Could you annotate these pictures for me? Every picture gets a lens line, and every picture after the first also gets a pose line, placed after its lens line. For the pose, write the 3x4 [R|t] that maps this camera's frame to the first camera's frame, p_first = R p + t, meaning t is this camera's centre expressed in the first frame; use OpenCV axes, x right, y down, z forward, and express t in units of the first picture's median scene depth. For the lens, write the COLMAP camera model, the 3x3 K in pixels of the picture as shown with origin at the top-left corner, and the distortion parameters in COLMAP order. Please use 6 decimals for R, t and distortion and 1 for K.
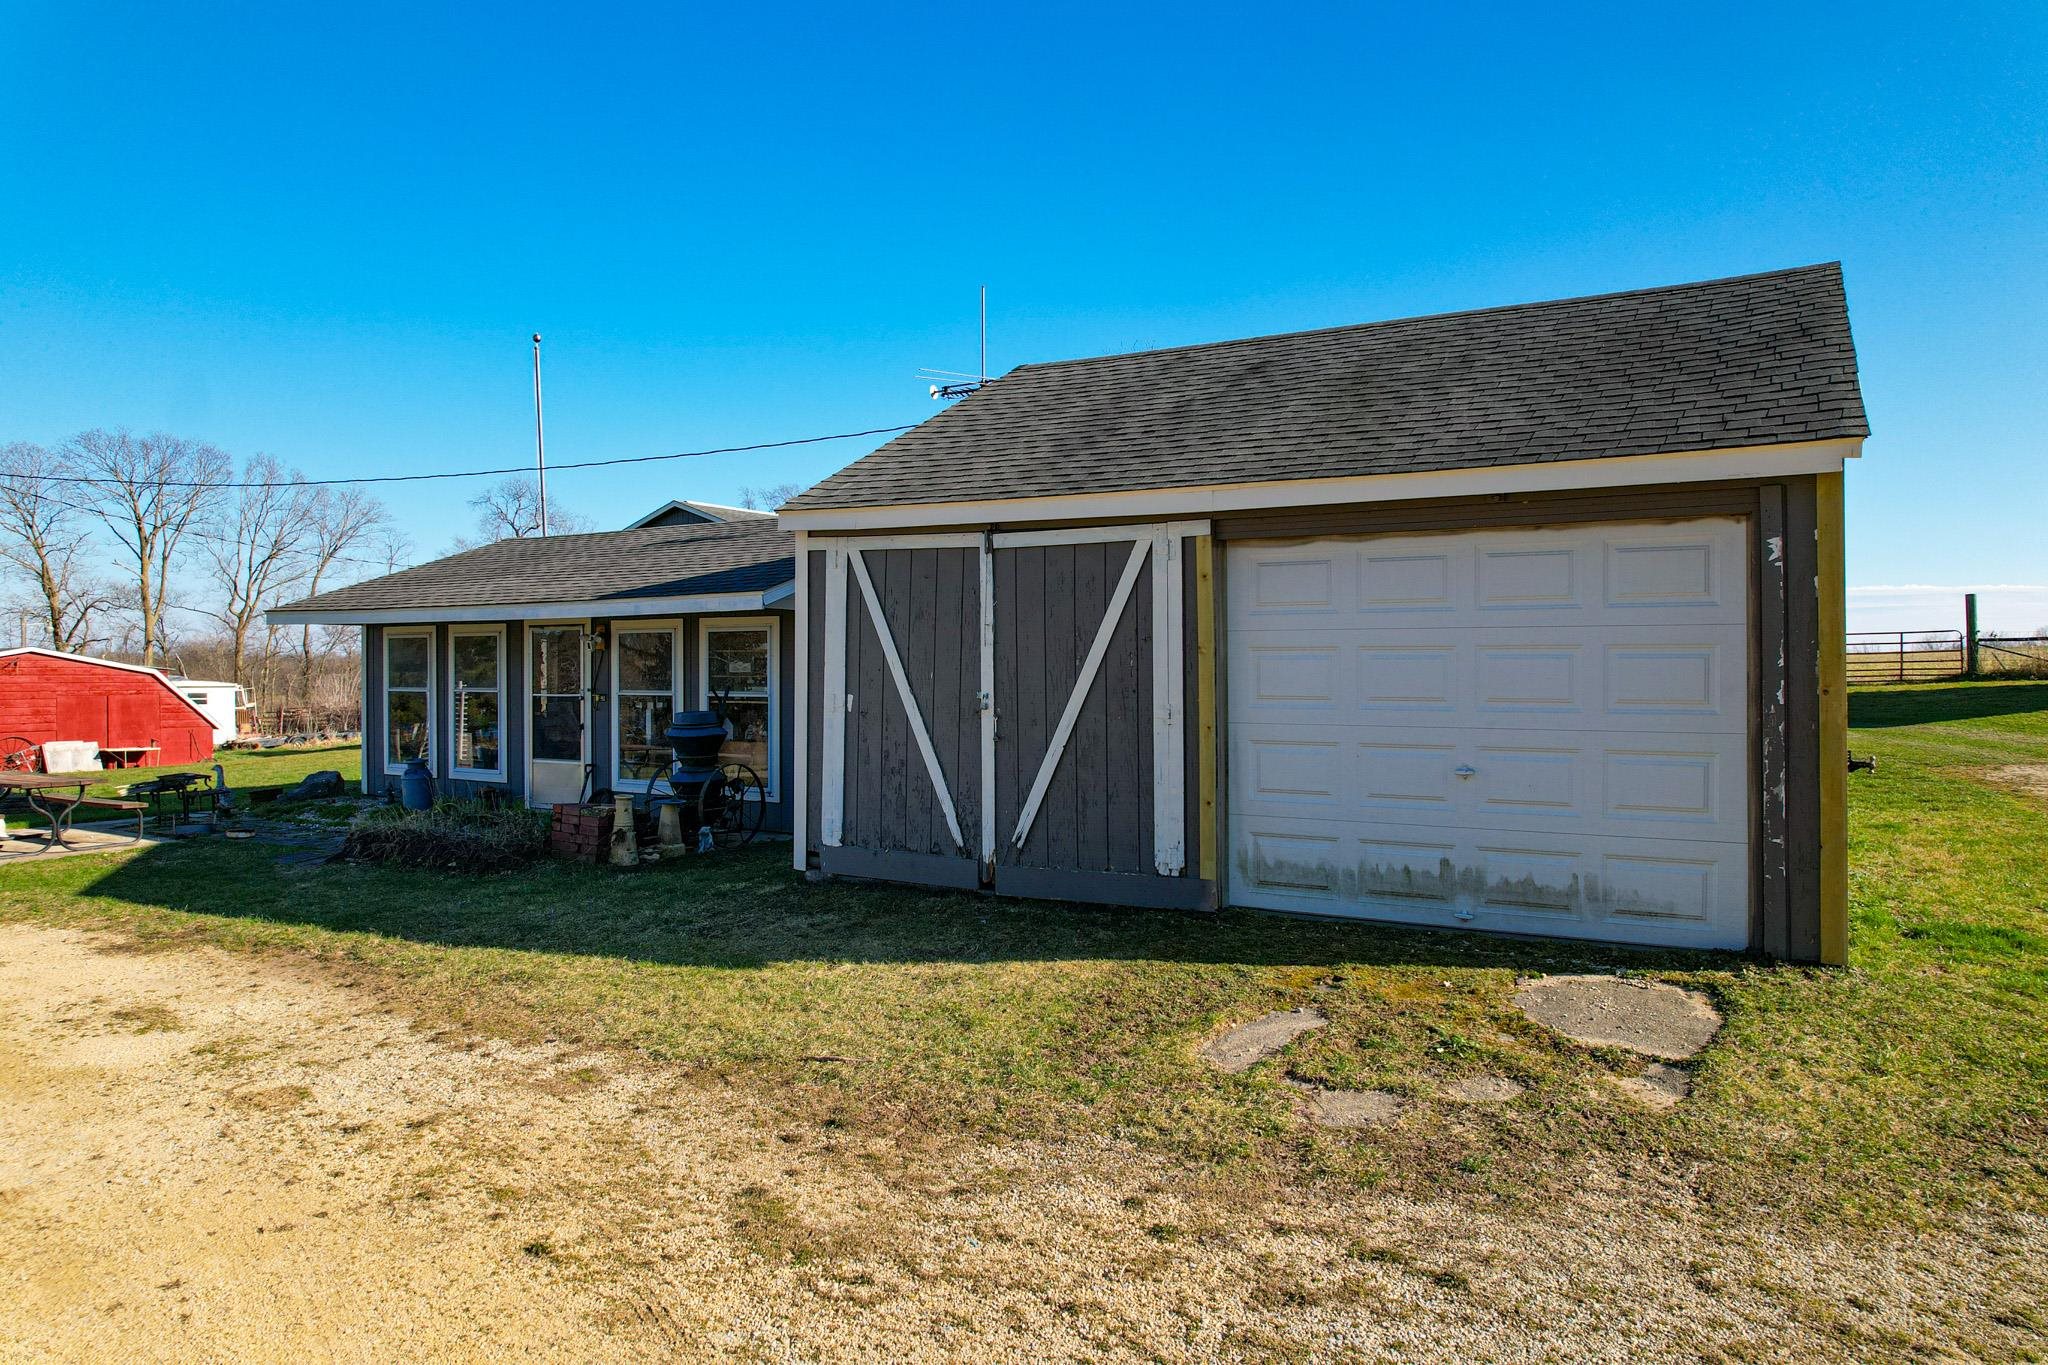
lens RADIAL K [[1327.9, 0, 1035.8], [0, 1327.9, 678.7], [0, 0, 1]] dist [-0.079070, 0.066120]
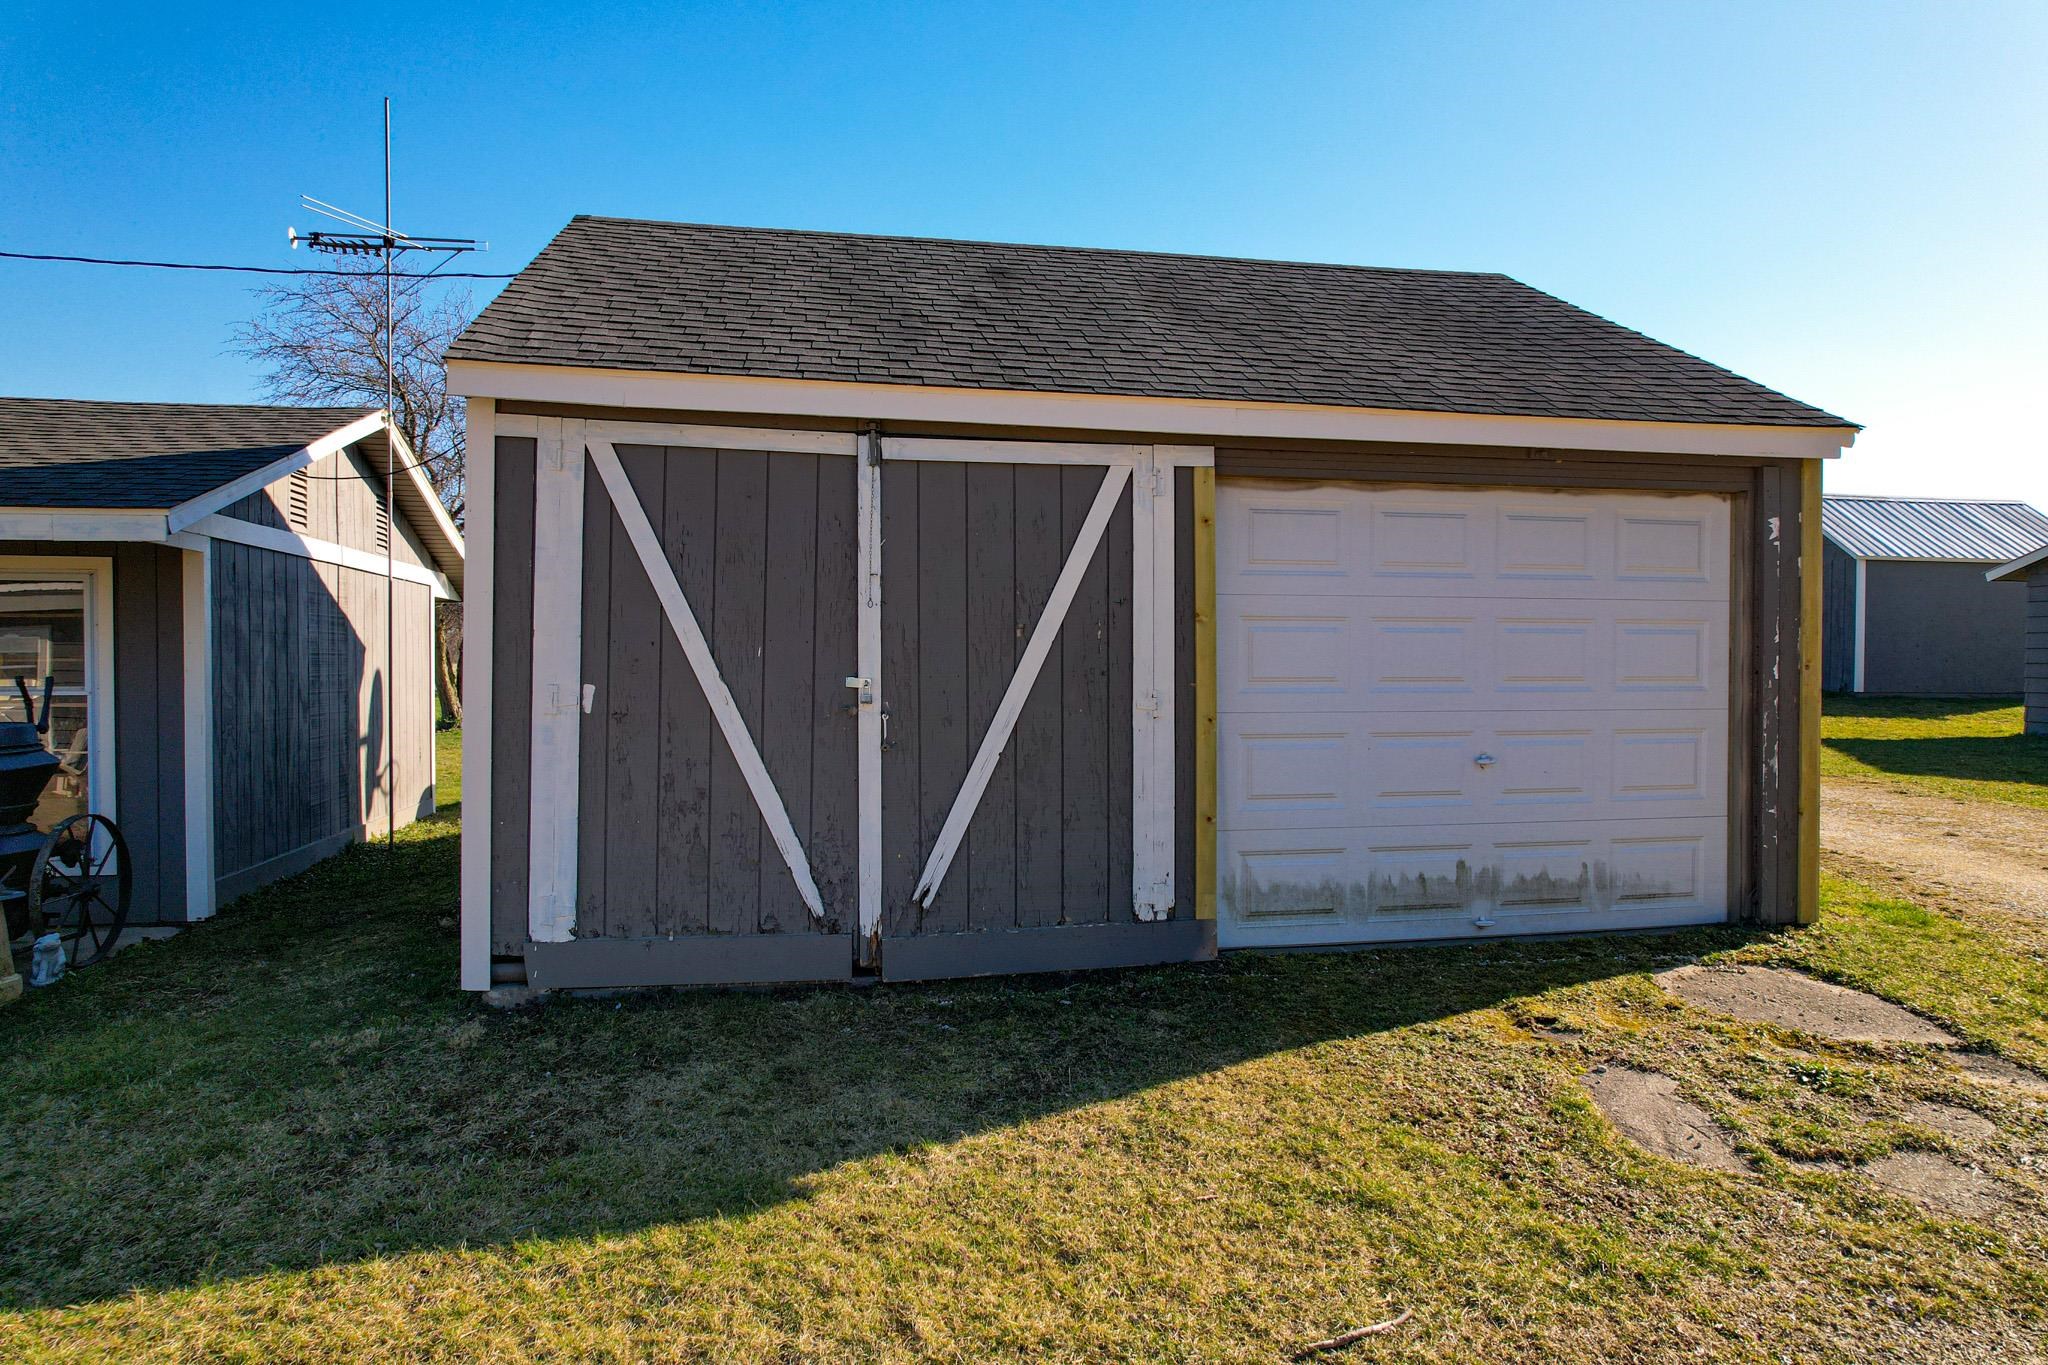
lens RADIAL K [[1327.9, 0, 1035.8], [0, 1327.9, 678.7], [0, 0, 1]] dist [-0.079070, 0.066120]
pose [[0.749312, -0.010505, 0.662134, -0.446201], [0.004482, 0.999932, 0.010793, 0.004482], [-0.662202, -0.005120, 0.749308, 0.493761]]
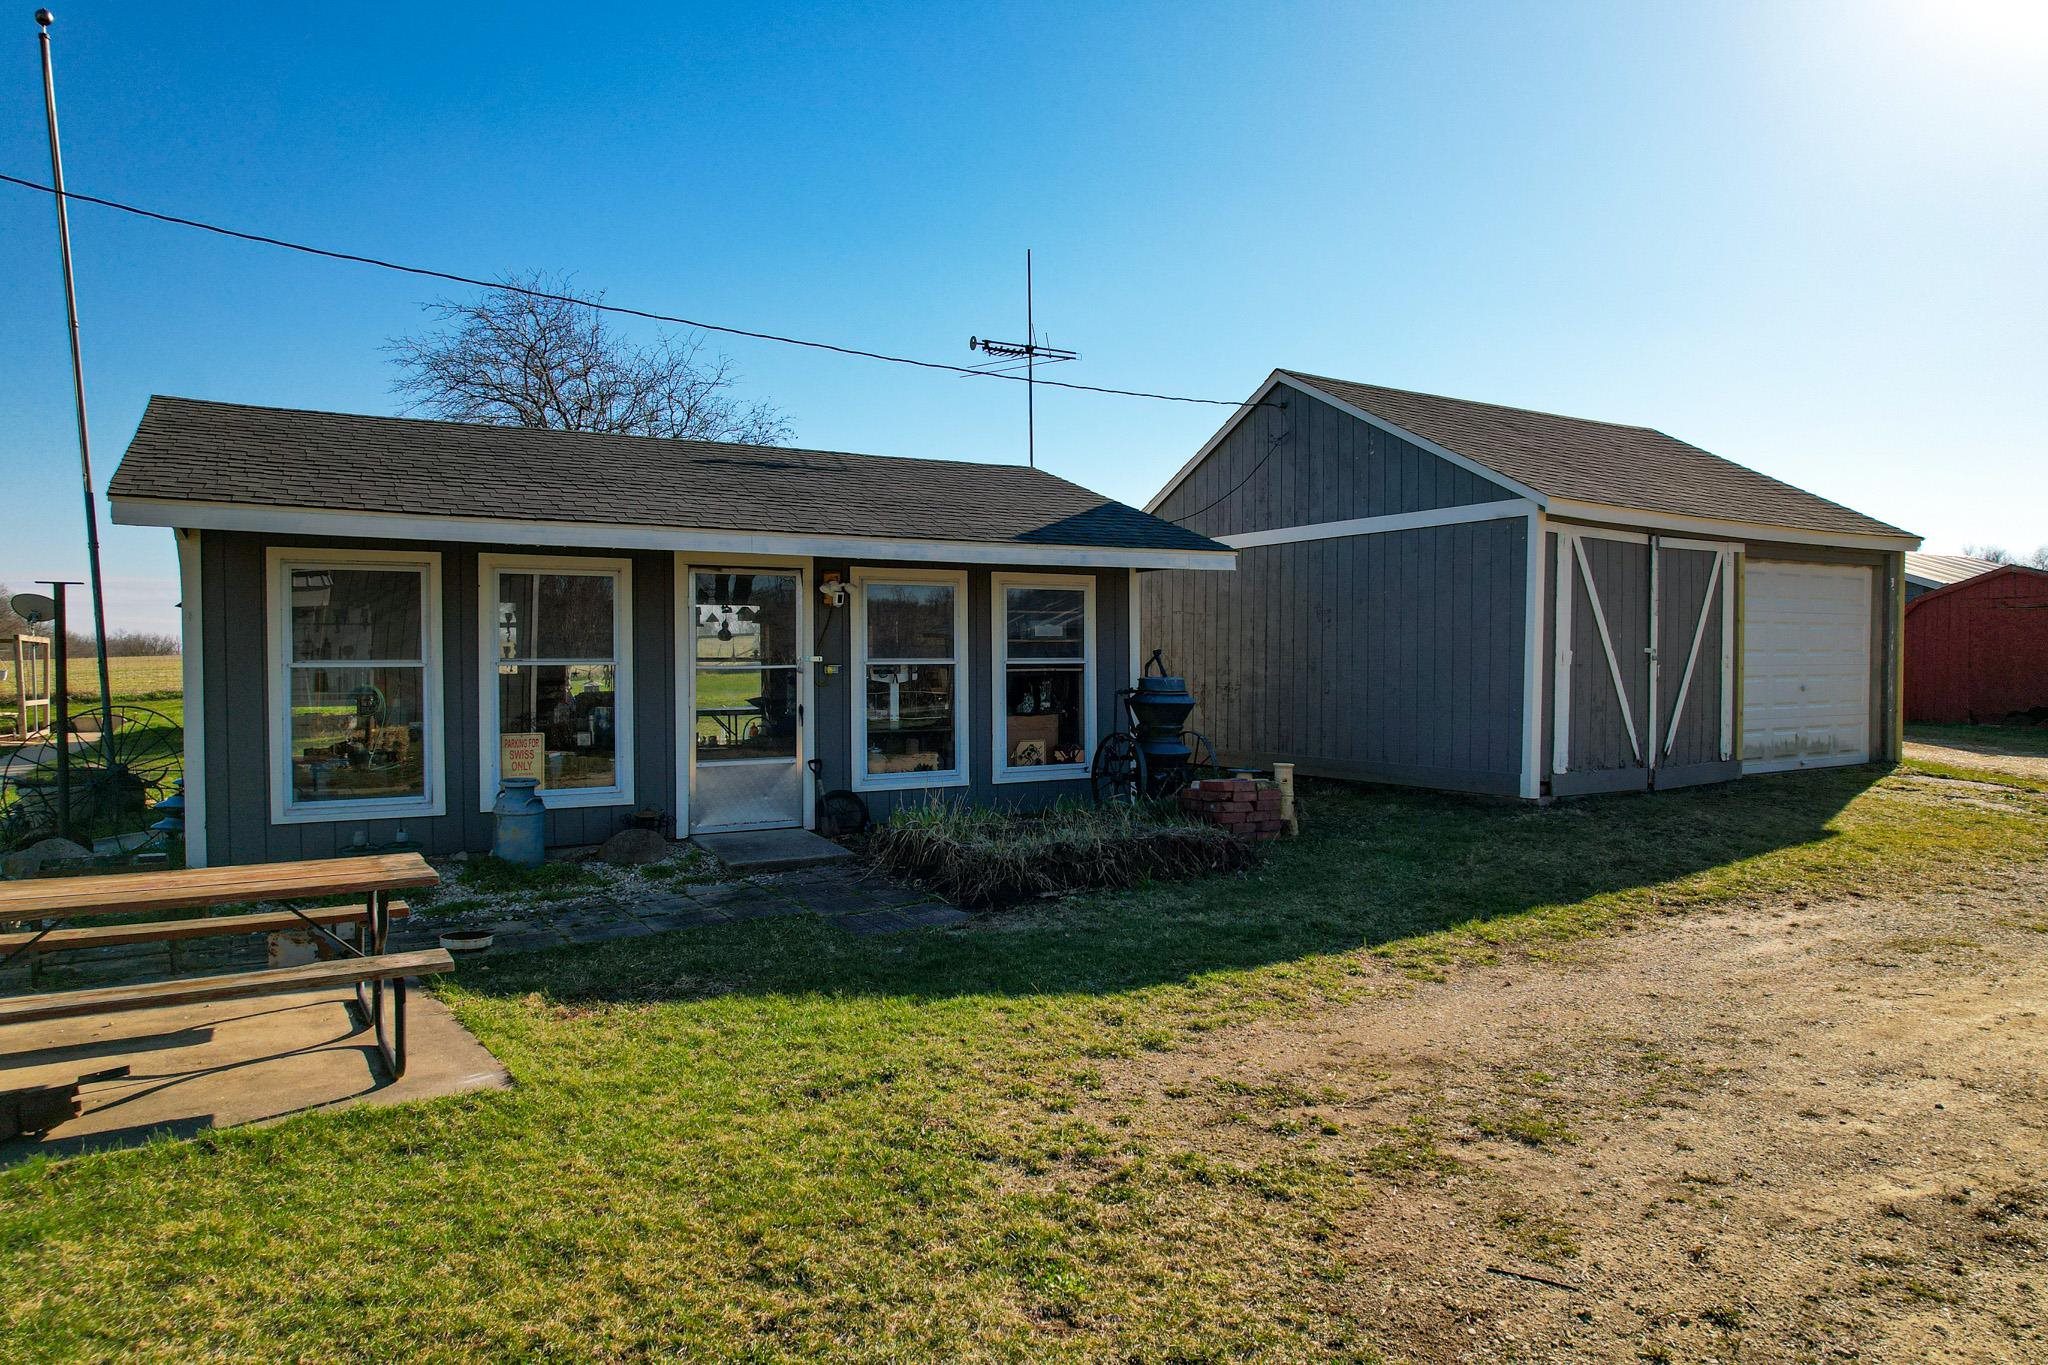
lens RADIAL K [[1327.9, 0, 1035.8], [0, 1327.9, 678.7], [0, 0, 1]] dist [-0.079070, 0.066120]
pose [[0.468458, -0.016467, 0.883332, -1.723255], [0.008925, 0.999863, 0.013906, 0.019365], [-0.883441, 0.001369, 0.468541, 1.011417]]
